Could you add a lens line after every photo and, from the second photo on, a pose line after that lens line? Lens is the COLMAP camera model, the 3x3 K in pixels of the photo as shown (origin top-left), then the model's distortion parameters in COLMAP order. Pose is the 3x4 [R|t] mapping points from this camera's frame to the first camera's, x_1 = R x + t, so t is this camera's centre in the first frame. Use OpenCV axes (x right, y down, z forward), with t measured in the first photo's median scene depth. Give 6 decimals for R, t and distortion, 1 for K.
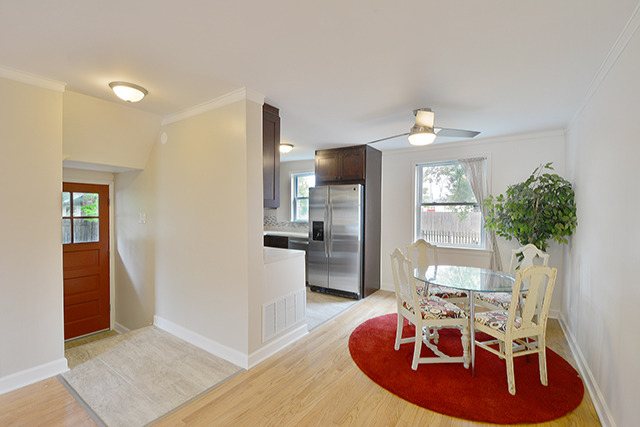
lens RADIAL K [[280.1, 0, 320.0], [0, 280.1, 215.9], [0, 0, 1]] dist [0.003515, -0.014688]
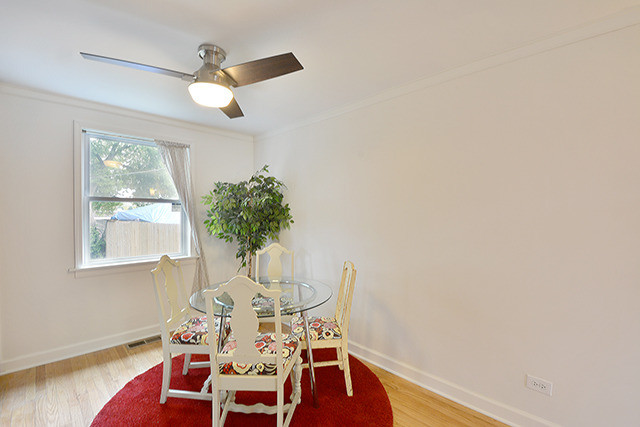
lens RADIAL K [[280.1, 0, 320.0], [0, 280.1, 215.9], [0, 0, 1]] dist [0.003515, -0.014688]
pose [[0.182368, -0.017258, 0.983079, -0.161375], [0.015035, 0.999778, 0.014762, -0.007998], [-0.983115, 0.012088, 0.182587, 0.489037]]
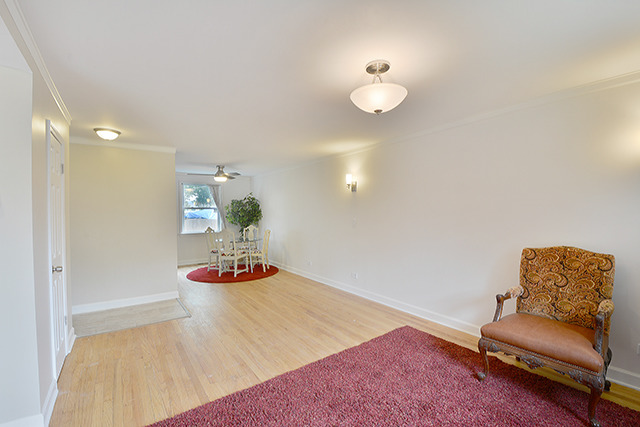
lens RADIAL K [[280.1, 0, 320.0], [0, 280.1, 215.9], [0, 0, 1]] dist [0.003515, -0.014688]
pose [[0.347603, -0.012864, 0.937553, -1.047341], [0.019622, 0.999787, 0.006443, 0.010514], [-0.937436, 0.016157, 0.347782, -0.345711]]
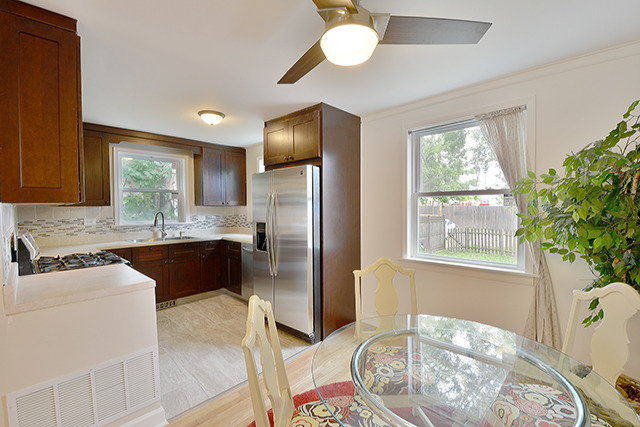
lens RADIAL K [[280.1, 0, 320.0], [0, 280.1, 215.9], [0, 0, 1]] dist [0.003515, -0.014688]
pose [[0.986243, -0.007943, -0.165110, 0.296464], [0.010040, 0.999879, 0.011868, -0.003789], [0.164996, -0.013362, 0.986204, 0.406963]]
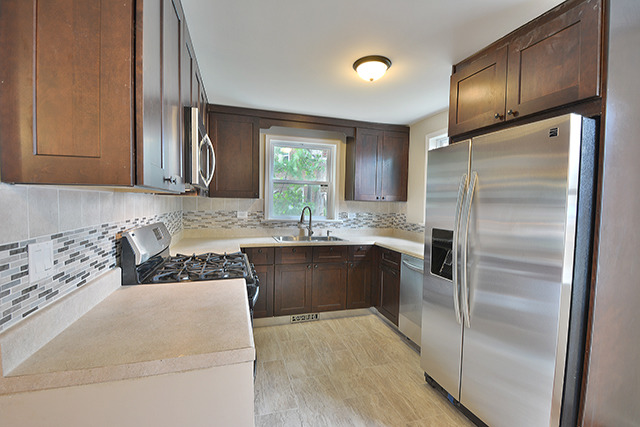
lens RADIAL K [[280.1, 0, 320.0], [0, 280.1, 215.9], [0, 0, 1]] dist [0.003515, -0.014688]
pose [[0.776988, 0.038826, -0.628317, 0.132106], [-0.027425, 0.999236, 0.027832, -0.008437], [0.628918, -0.004394, 0.777459, 0.668770]]
